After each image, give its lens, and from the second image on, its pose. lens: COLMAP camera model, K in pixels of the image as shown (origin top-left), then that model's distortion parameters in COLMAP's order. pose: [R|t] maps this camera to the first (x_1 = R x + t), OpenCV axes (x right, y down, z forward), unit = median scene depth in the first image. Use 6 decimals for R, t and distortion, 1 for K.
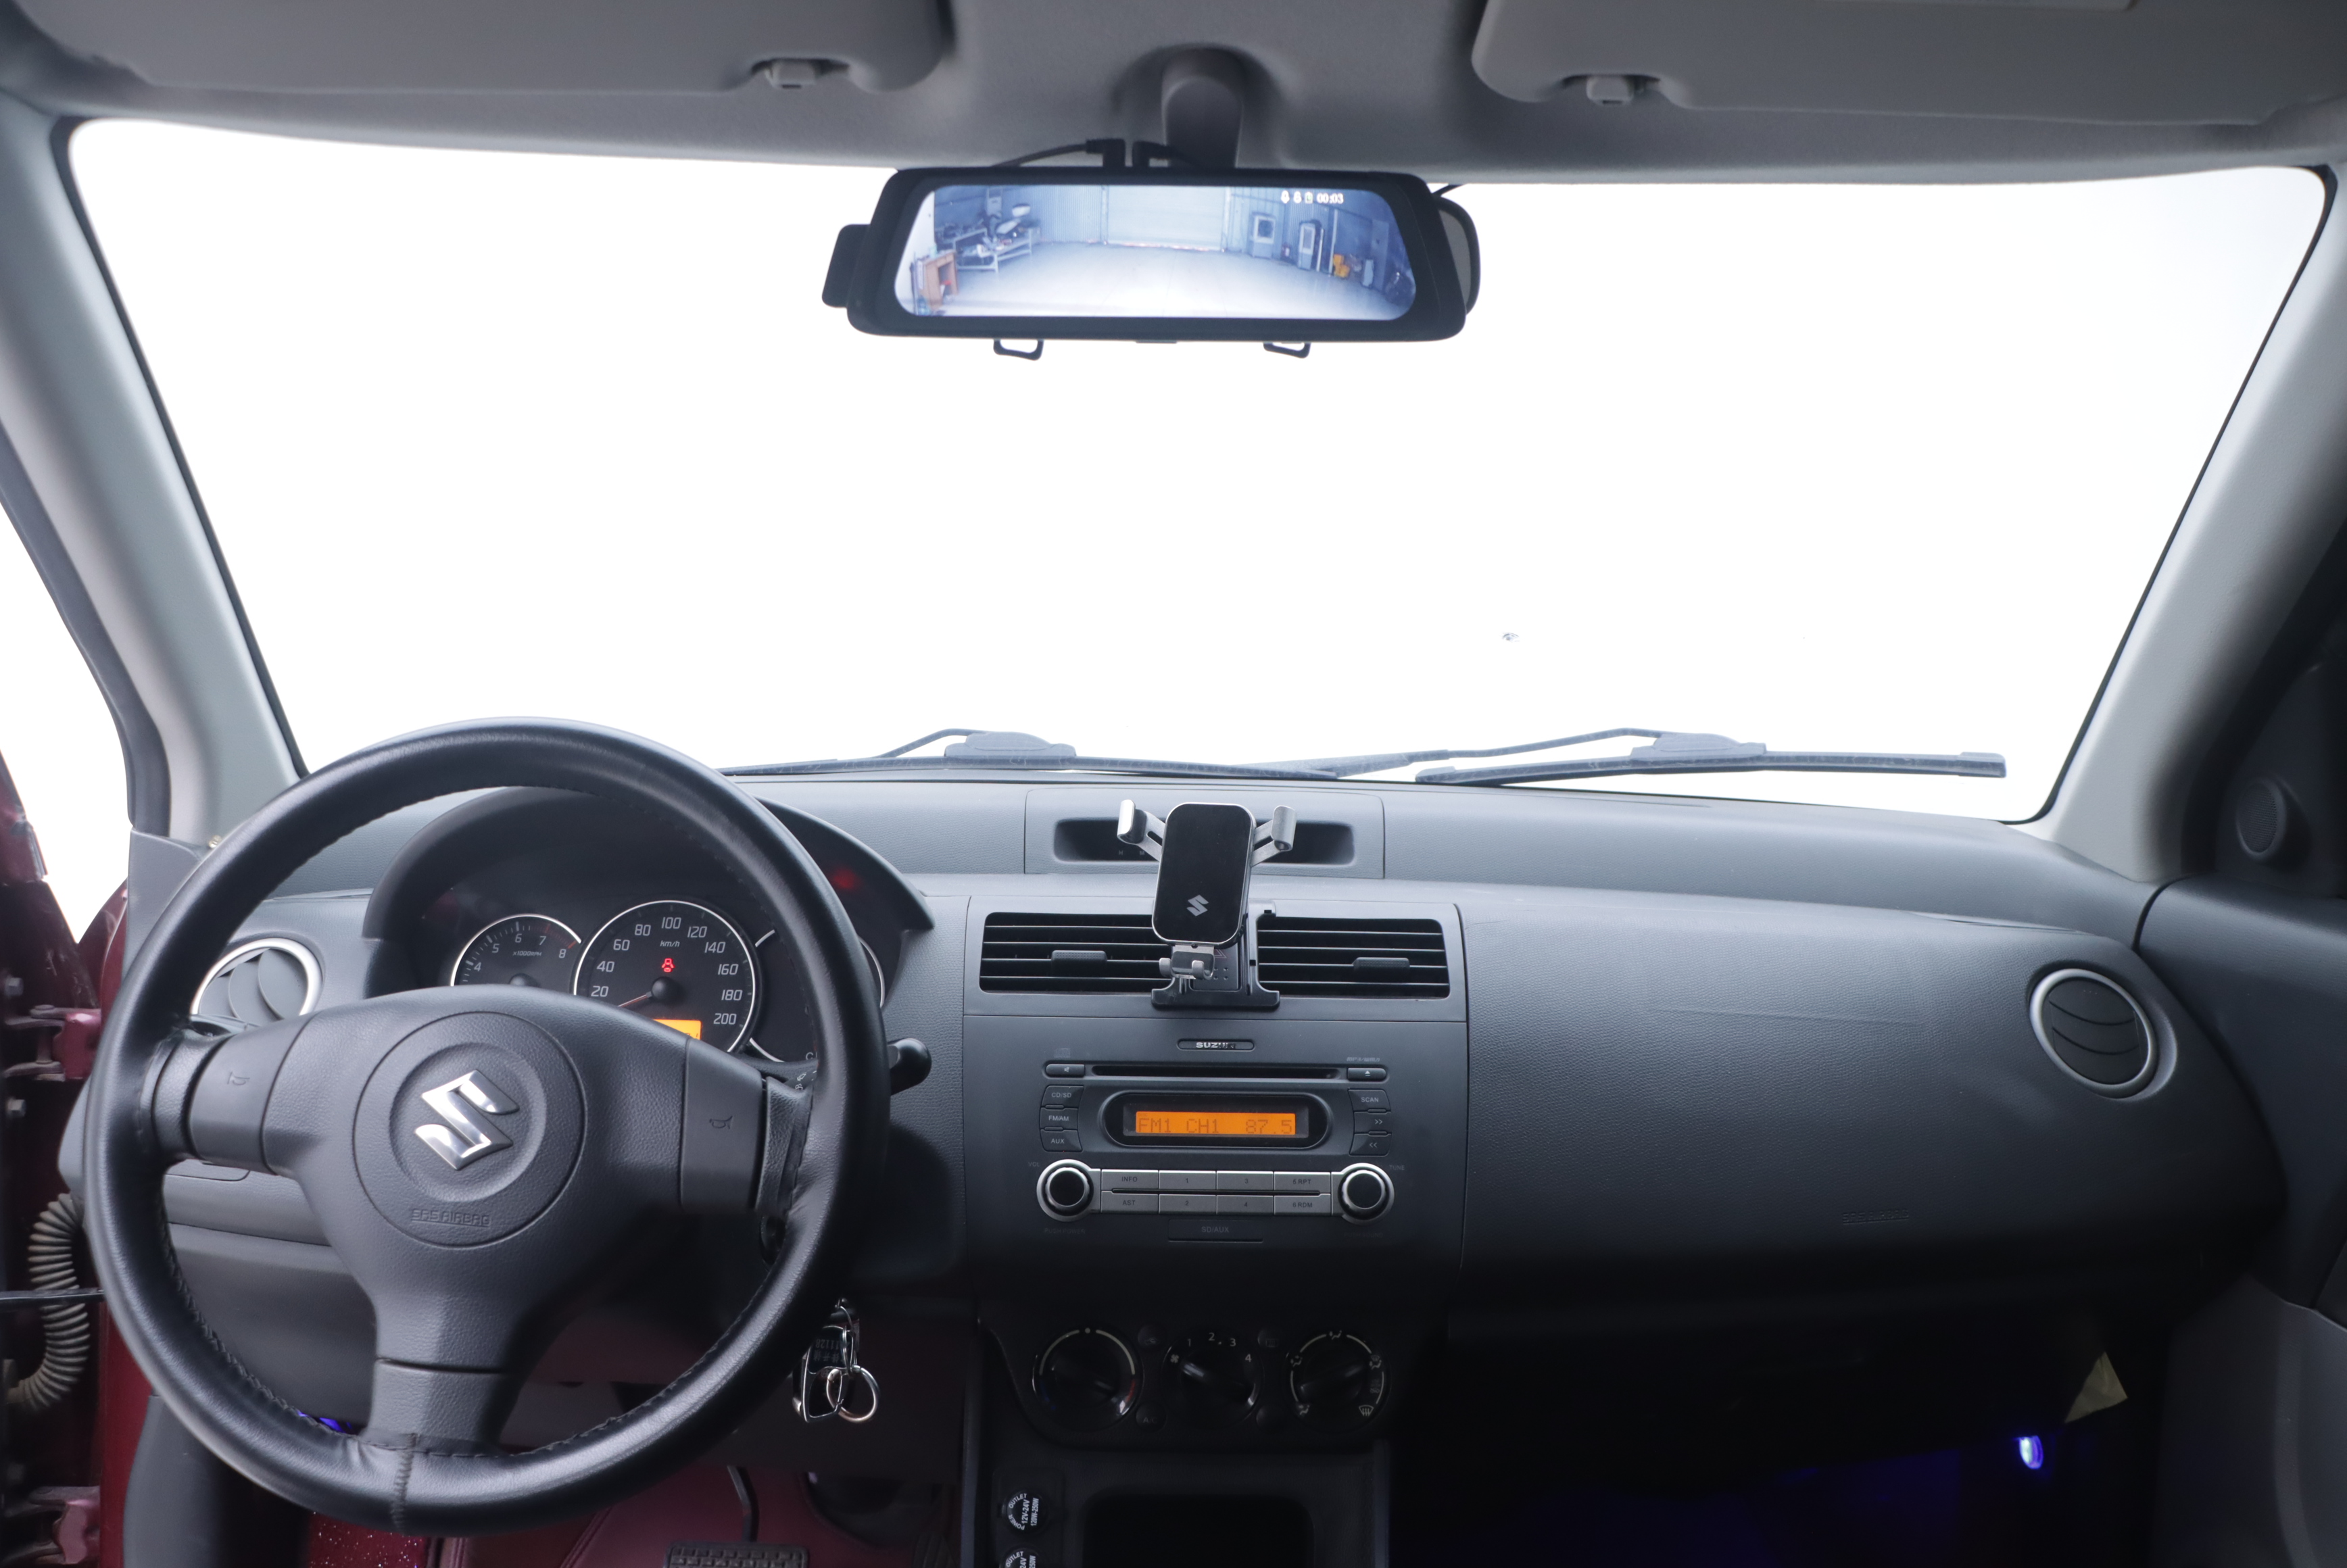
lens RADIAL K [[2011.5, 0, 1162.5], [0, 2011.5, 776.5], [0, 0, 1]] dist [-0.193417, 0.189075]
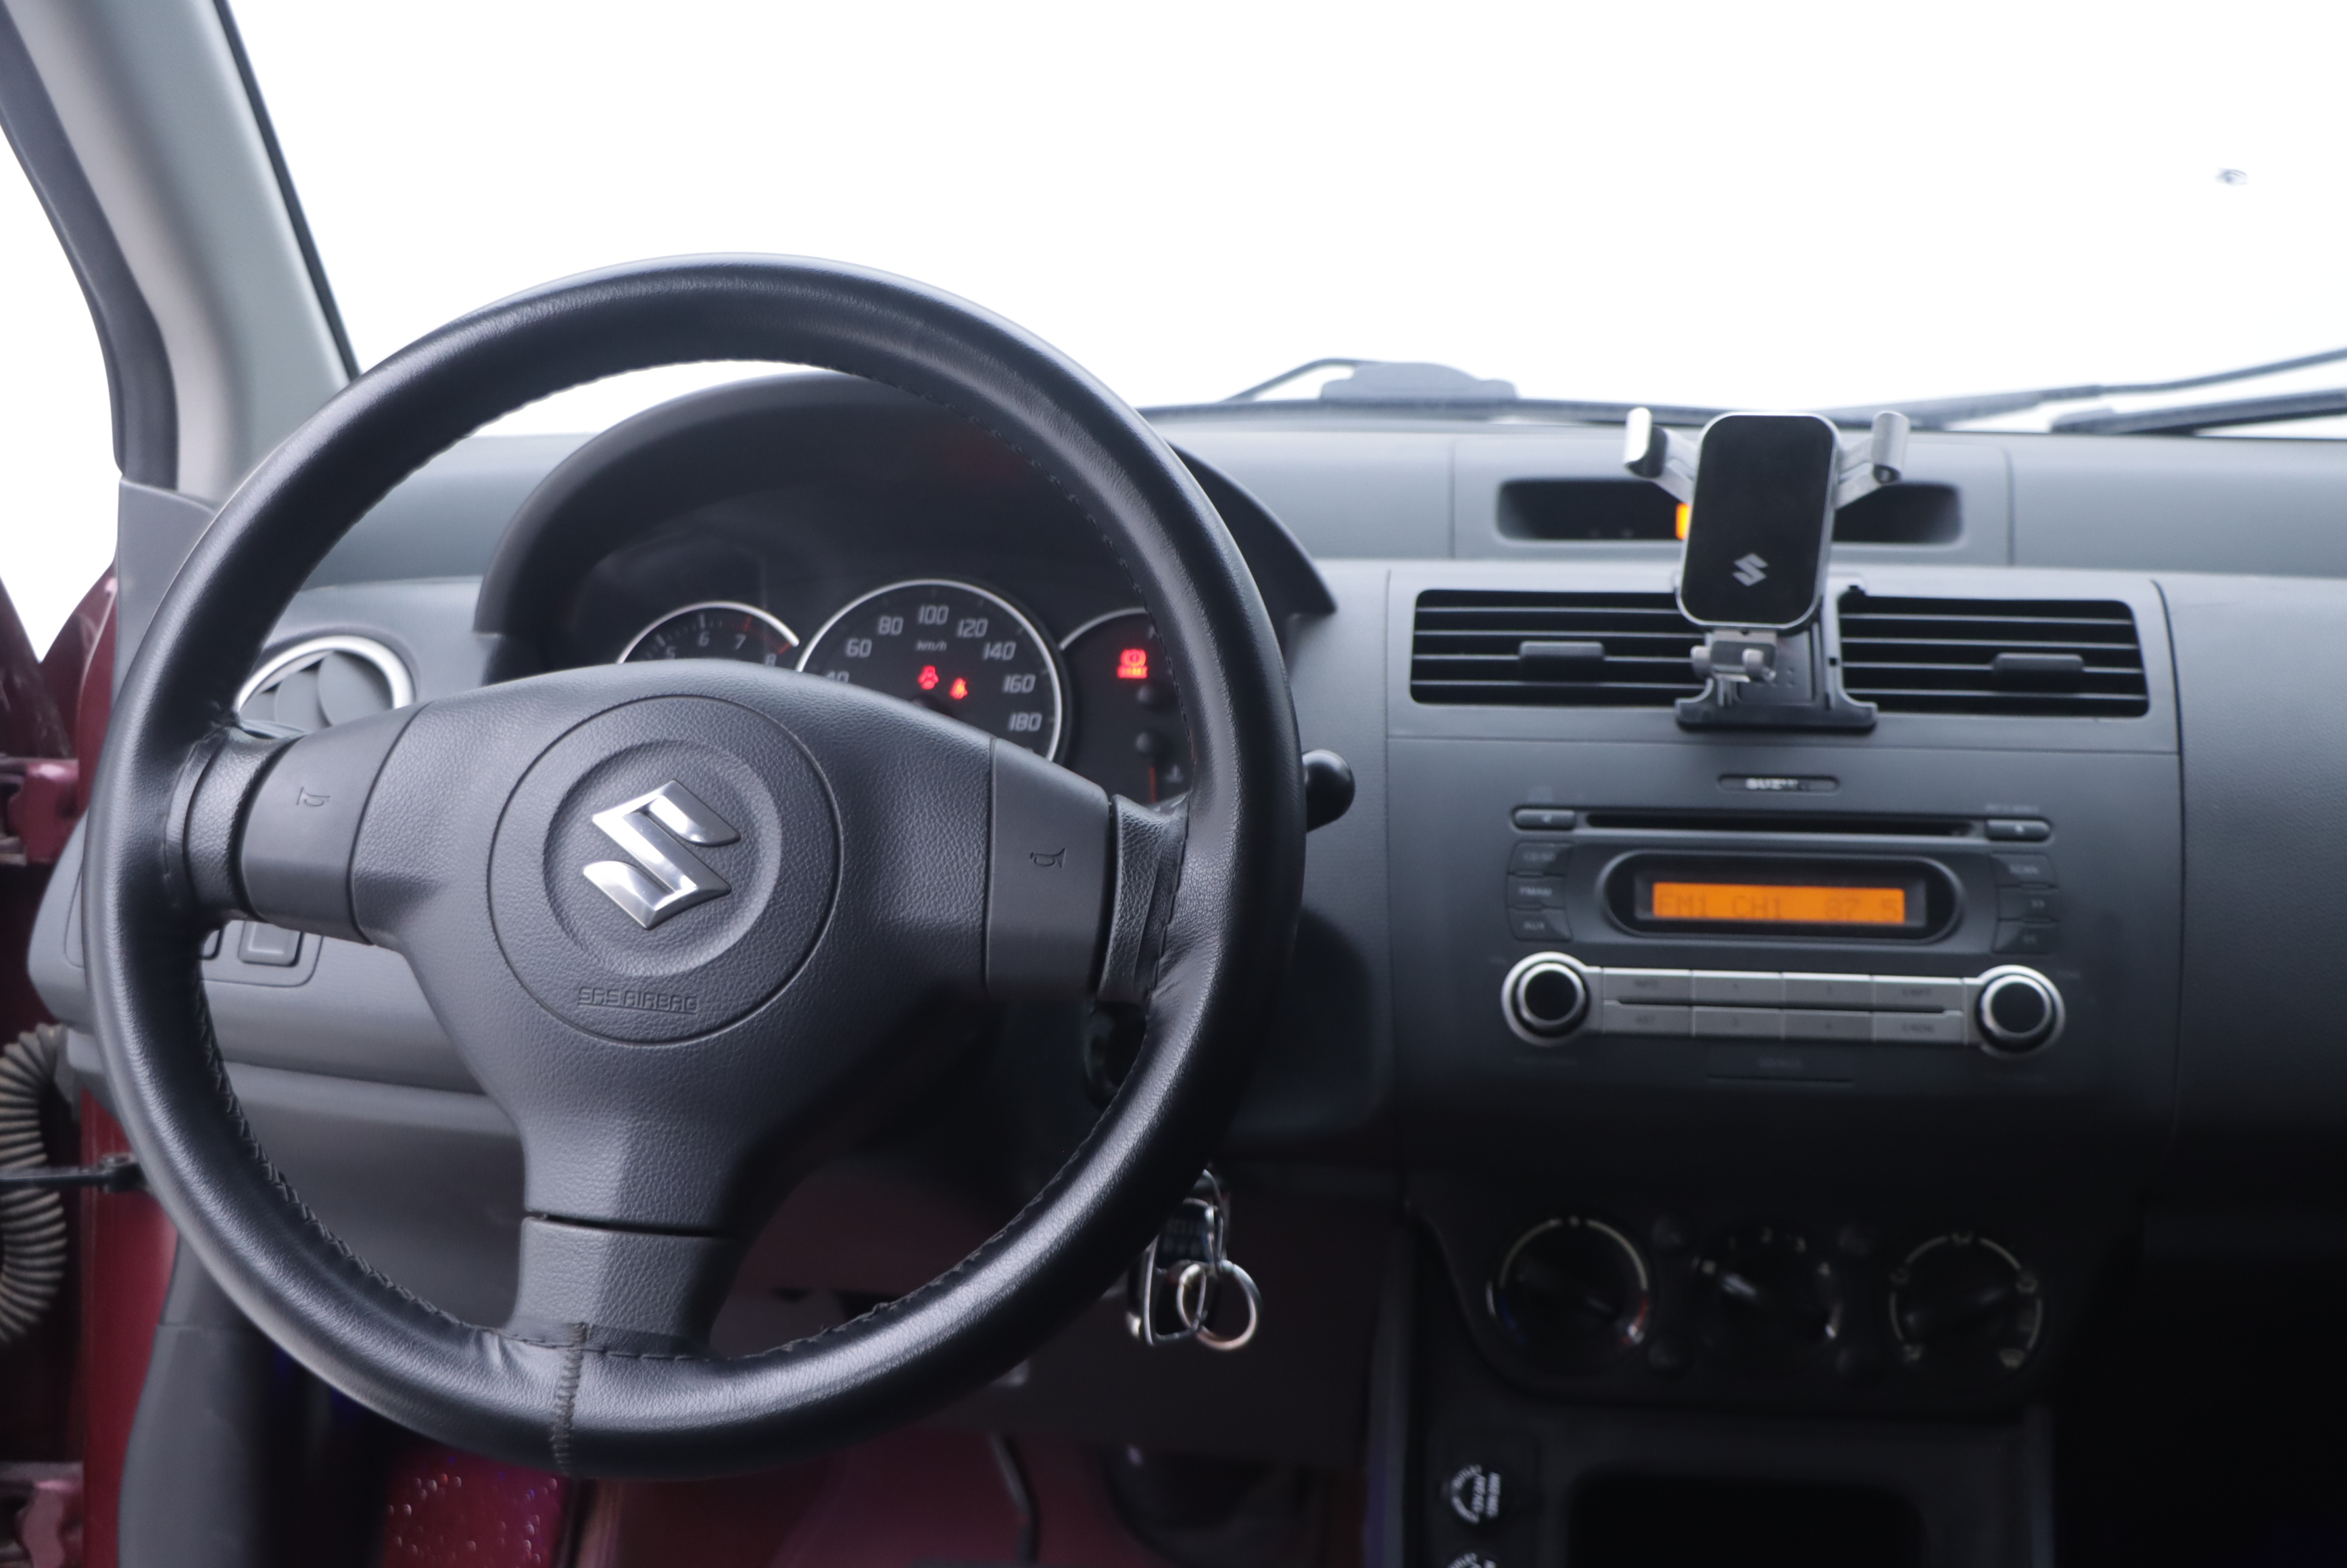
lens RADIAL K [[2931.7, 0, 1173.5], [0, 2931.7, 784.0], [0, 0, 1]] dist [-0.096036, 0.540328]
pose [[0.991904, 0.007714, -0.126755, -0.048989], [0.002120, 0.997008, 0.077268, 0.062513], [0.126971, -0.076911, 0.988920, 0.042430]]
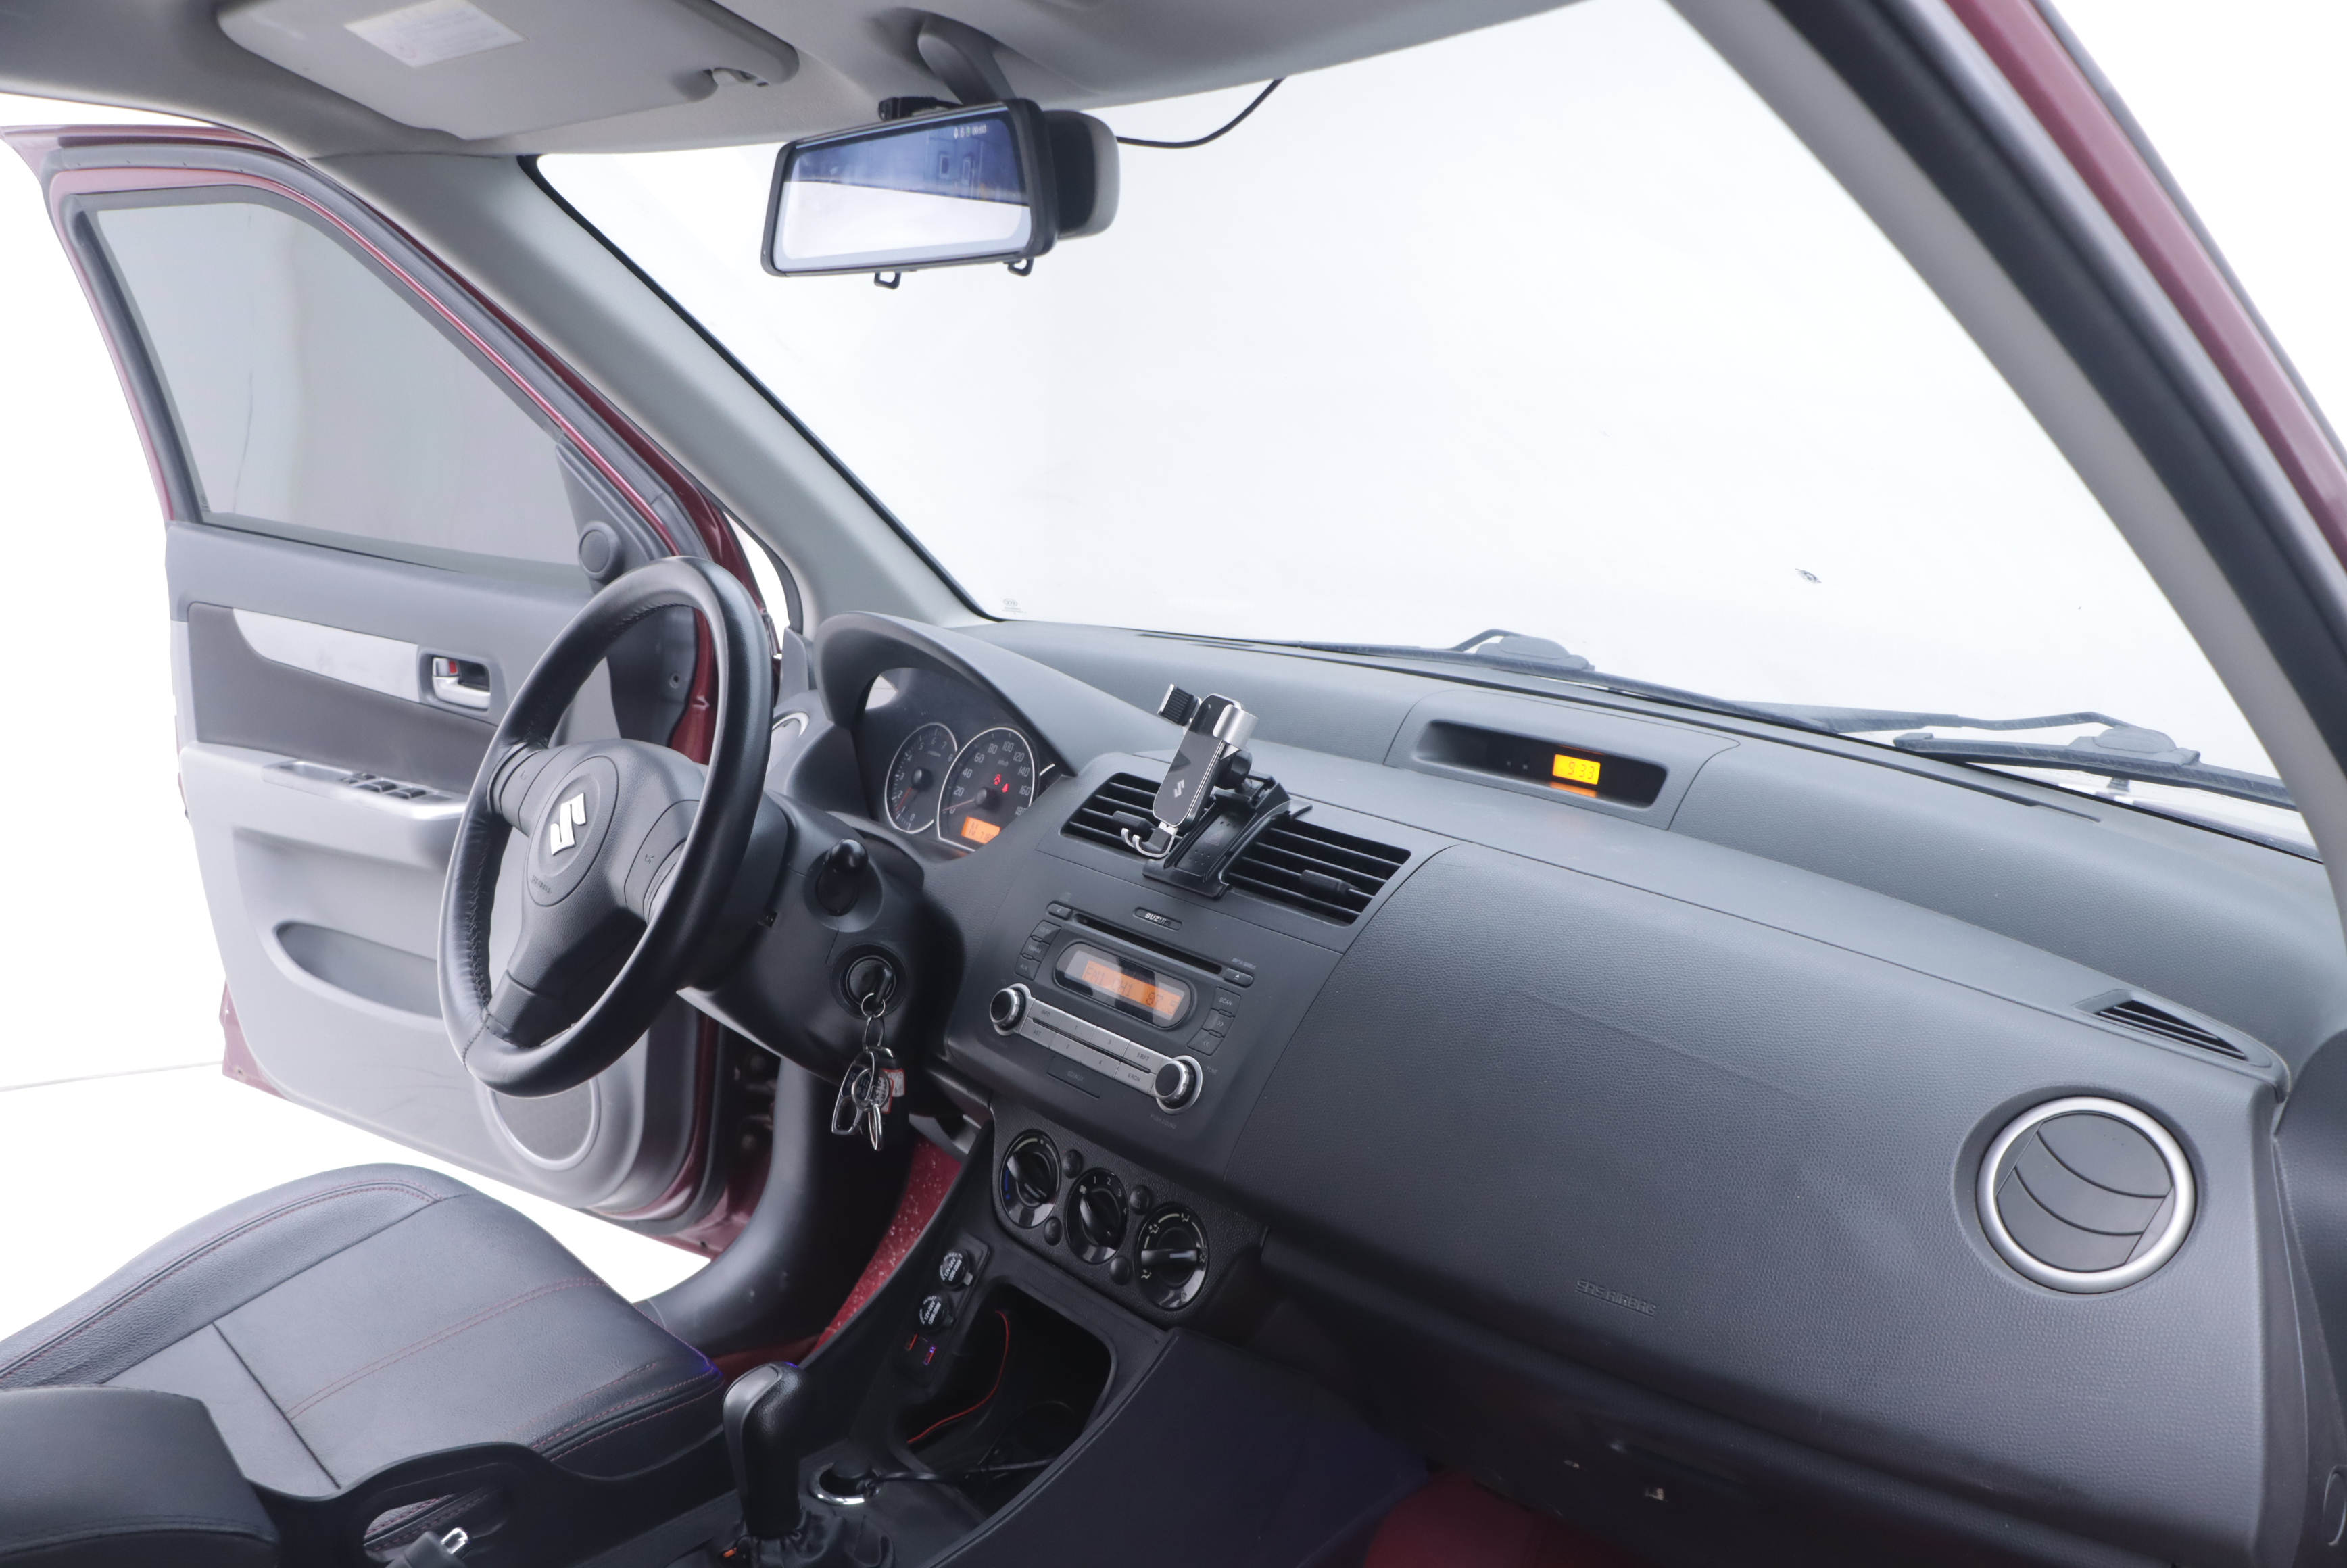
lens RADIAL K [[2011.5, 0, 1162.5], [0, 2011.5, 776.5], [0, 0, 1]] dist [-0.193417, 0.189075]
pose [[0.615924, 0.154367, -0.772534, 0.879250], [-0.114055, 0.987756, 0.106439, -0.057626], [0.779506, 0.022553, 0.625989, 0.345050]]
